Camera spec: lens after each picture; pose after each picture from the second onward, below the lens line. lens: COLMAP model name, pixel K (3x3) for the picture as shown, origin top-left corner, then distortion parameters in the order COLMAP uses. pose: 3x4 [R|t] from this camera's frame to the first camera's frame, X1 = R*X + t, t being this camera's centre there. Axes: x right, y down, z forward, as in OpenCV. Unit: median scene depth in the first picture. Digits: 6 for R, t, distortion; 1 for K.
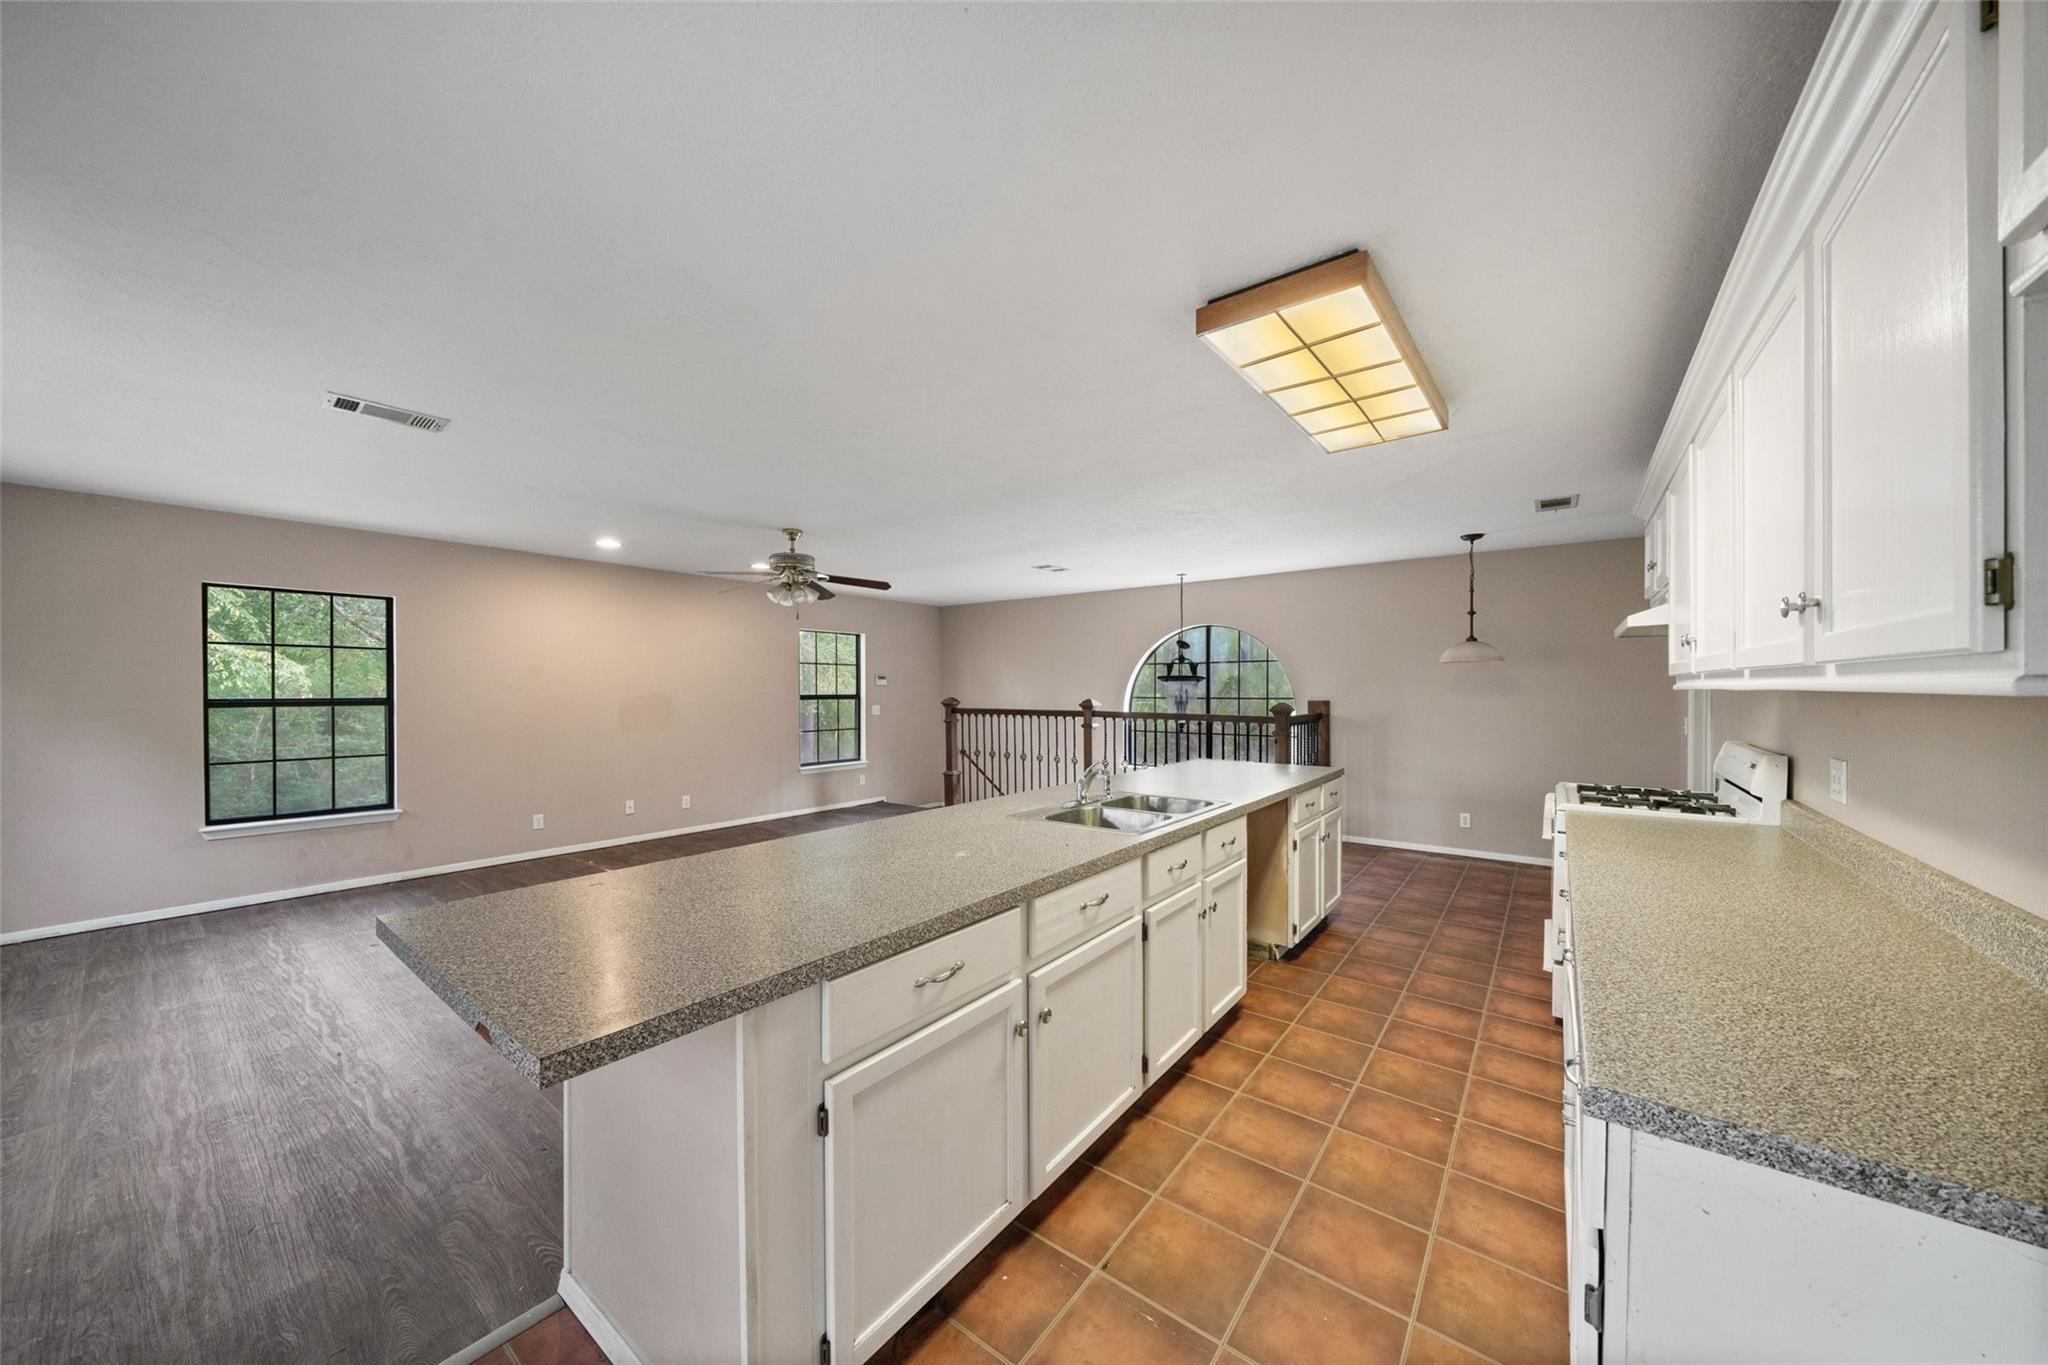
lens RADIAL K [[700.8, 0, 1023.4], [0, 700.8, 692.1], [0, 0, 1]] dist [-0.002848, -0.000077]
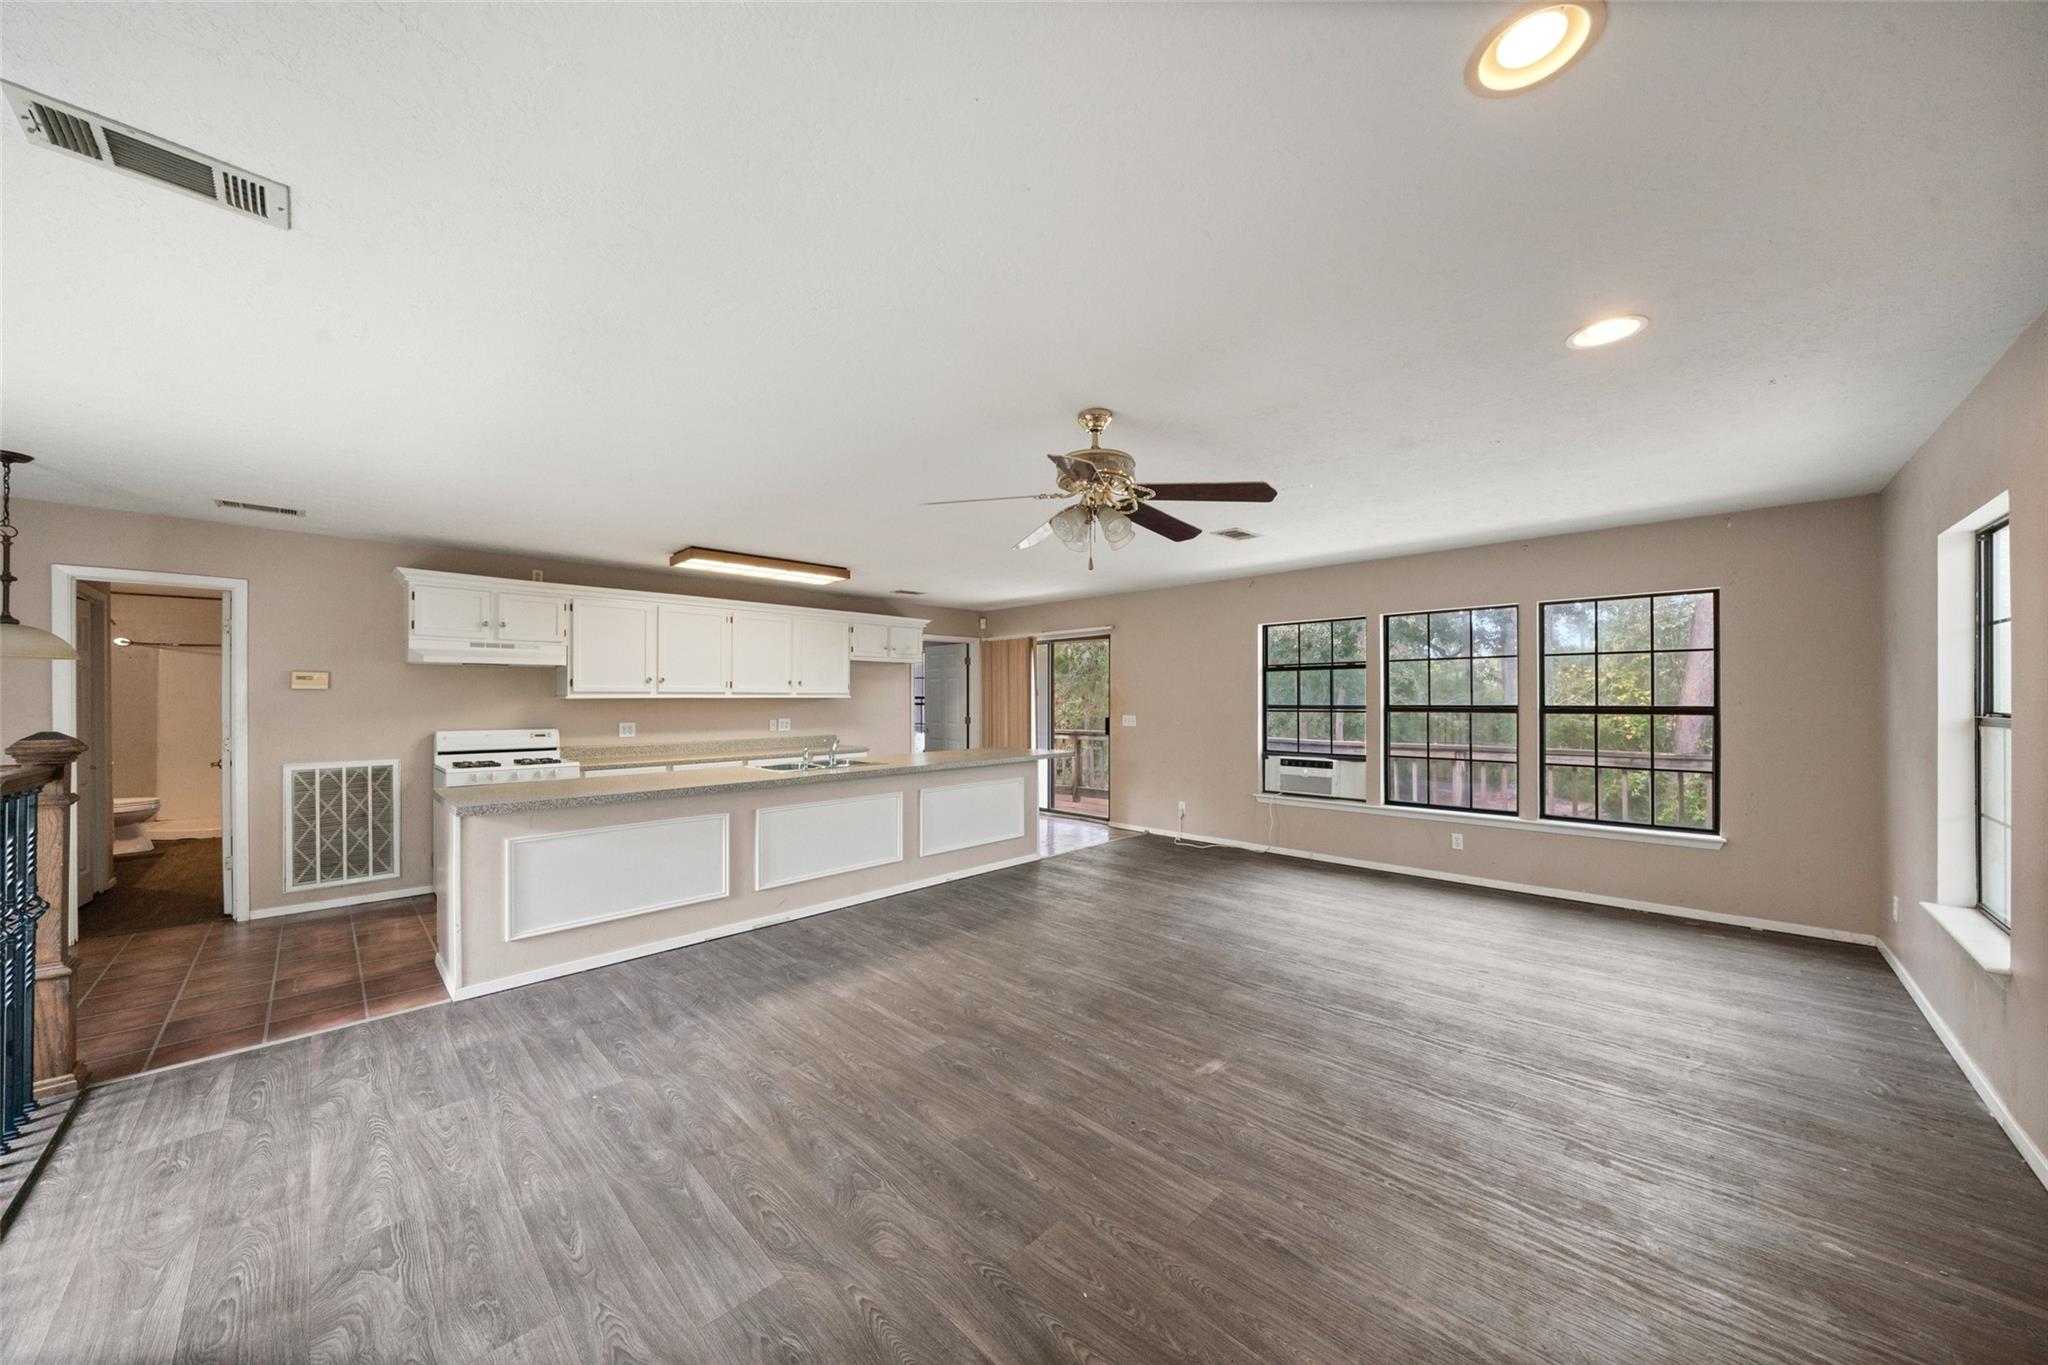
lens RADIAL K [[700.8, 0, 1006.6], [0, 700.8, 693.4], [0, 0, 1]] dist [-0.002848, -0.000077]
pose [[-0.991544, 0.001919, 0.129756, -0.235513], [0.002117, 0.999997, 0.001388, -0.007224], [-0.129753, 0.001651, -0.991545, 1.127421]]
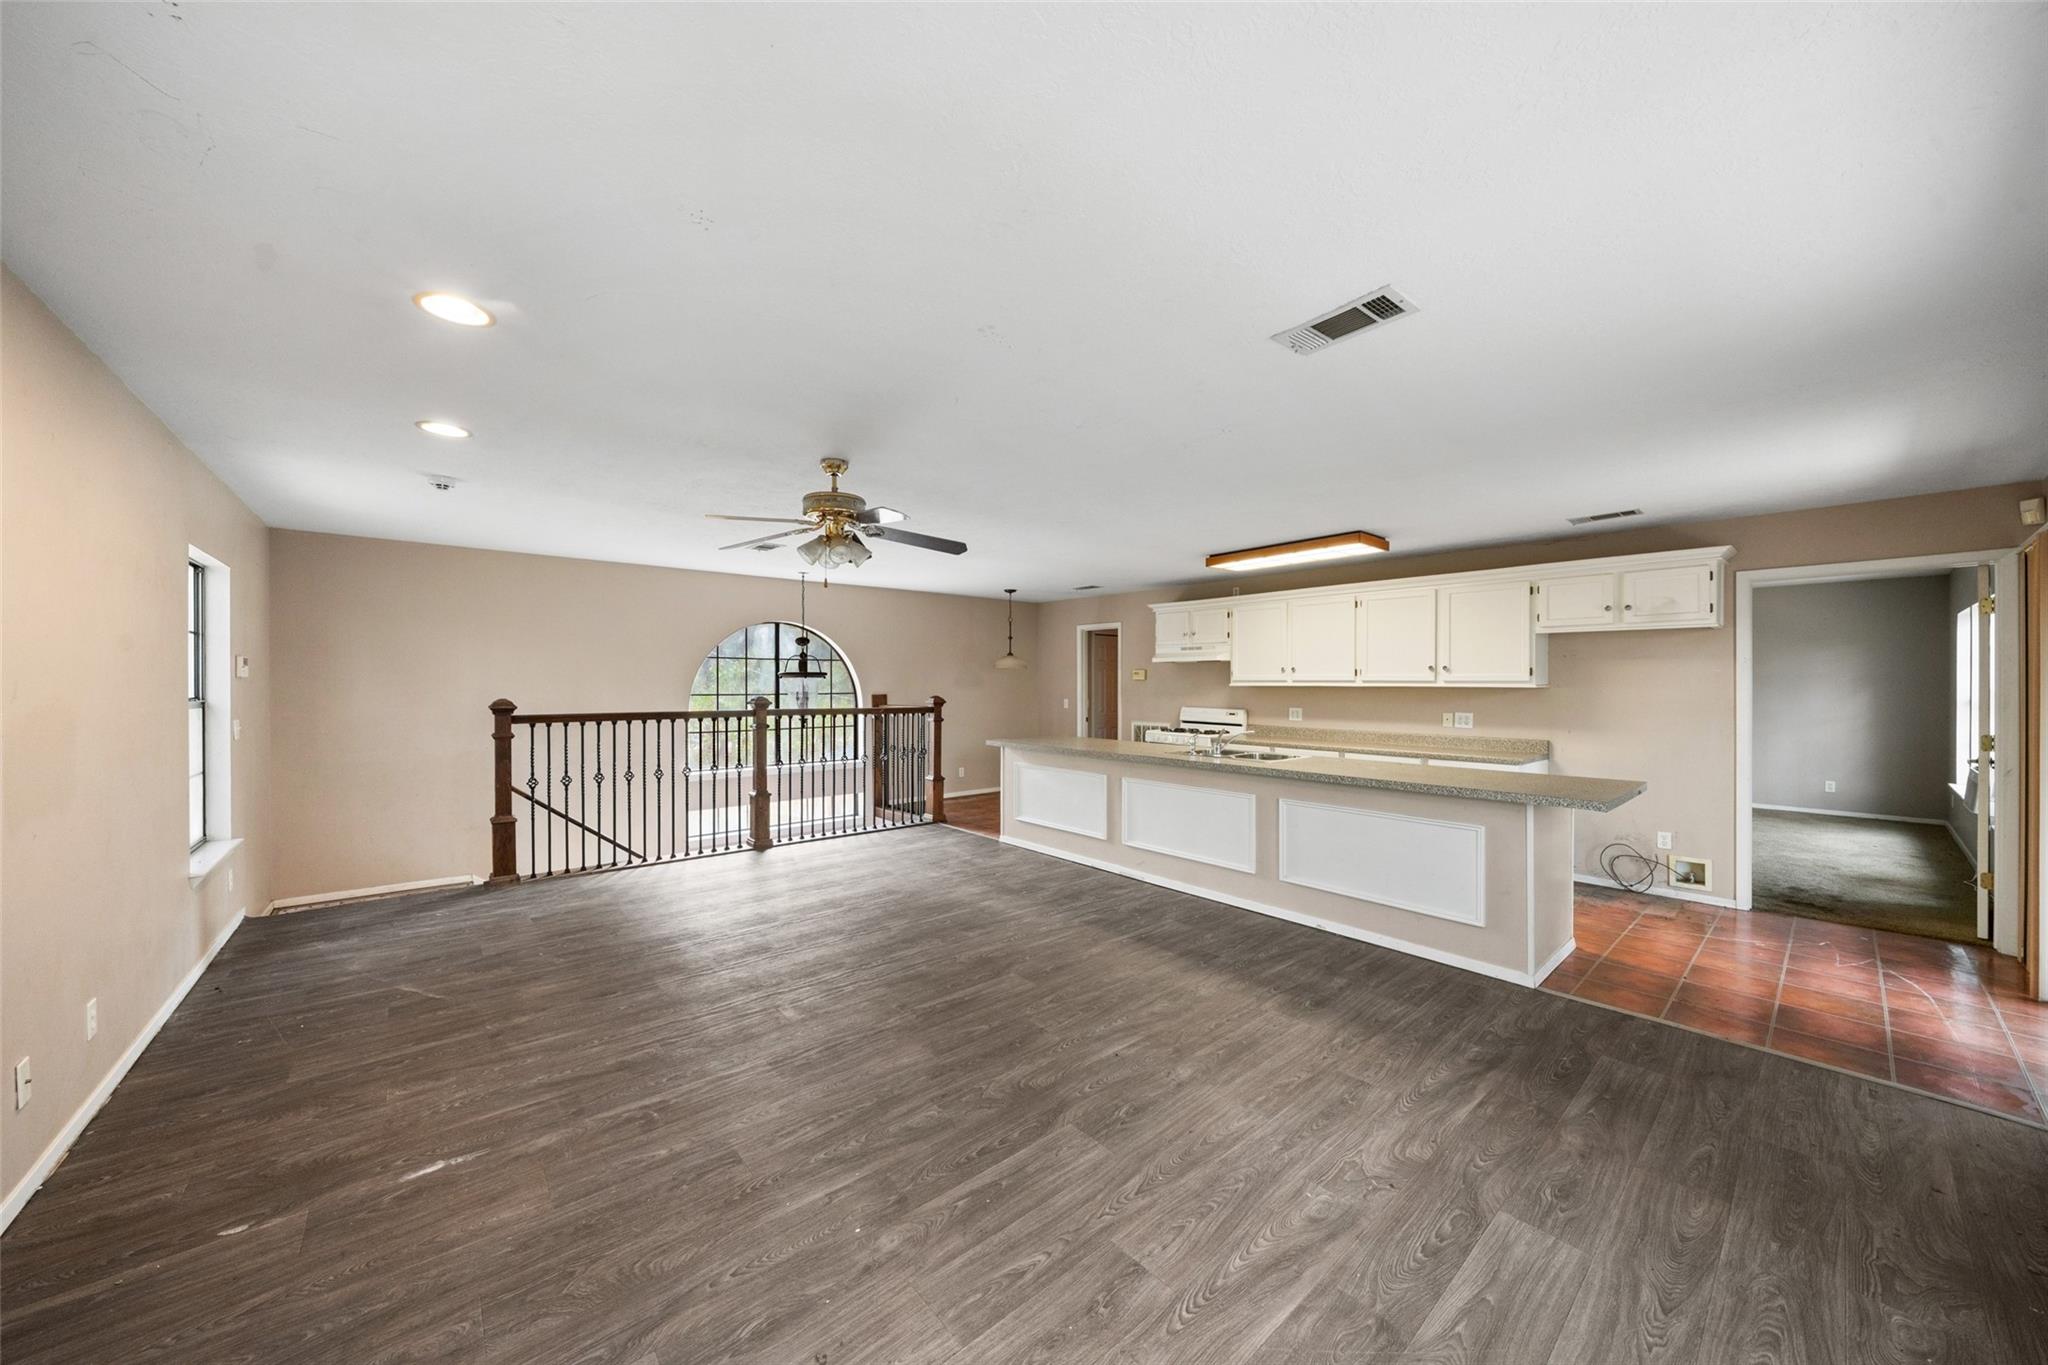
lens RADIAL K [[700.8, 0, 1015.8], [0, 700.8, 686.2], [0, 0, 1]] dist [-0.002848, -0.000077]
pose [[0.212129, -0.003499, 0.977236, -0.703495], [0.002512, 0.999992, 0.003035, -0.004847], [-0.977239, 0.001811, 0.212136, 0.484804]]
